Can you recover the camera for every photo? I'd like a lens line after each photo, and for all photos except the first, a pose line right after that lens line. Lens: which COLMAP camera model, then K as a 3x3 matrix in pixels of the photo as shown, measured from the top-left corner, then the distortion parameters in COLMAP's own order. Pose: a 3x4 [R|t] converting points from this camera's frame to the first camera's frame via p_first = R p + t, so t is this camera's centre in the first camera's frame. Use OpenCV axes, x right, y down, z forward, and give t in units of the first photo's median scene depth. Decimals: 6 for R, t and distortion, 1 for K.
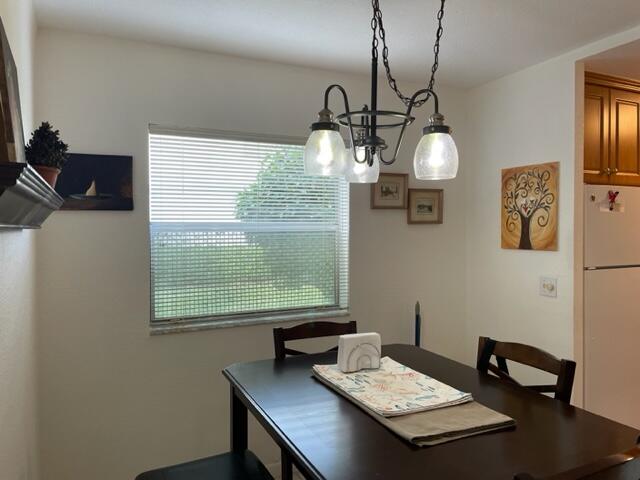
lens RADIAL K [[483.0, 0, 320.0], [0, 483.0, 240.0], [0, 0, 1]] dist [0.080060, -0.095628]
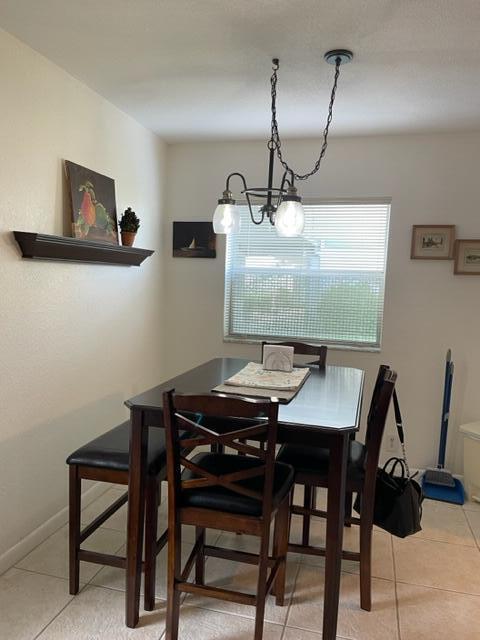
lens RADIAL K [[485.9, 0, 258.9], [0, 485.9, 320.5], [0, 0, 1]] dist [0.139256, -0.097018]
pose [[0.784477, 0.086617, -0.614080, 0.670295], [-0.055742, 0.996038, 0.069283, 0.019660], [0.617648, -0.020121, 0.786197, -0.110928]]
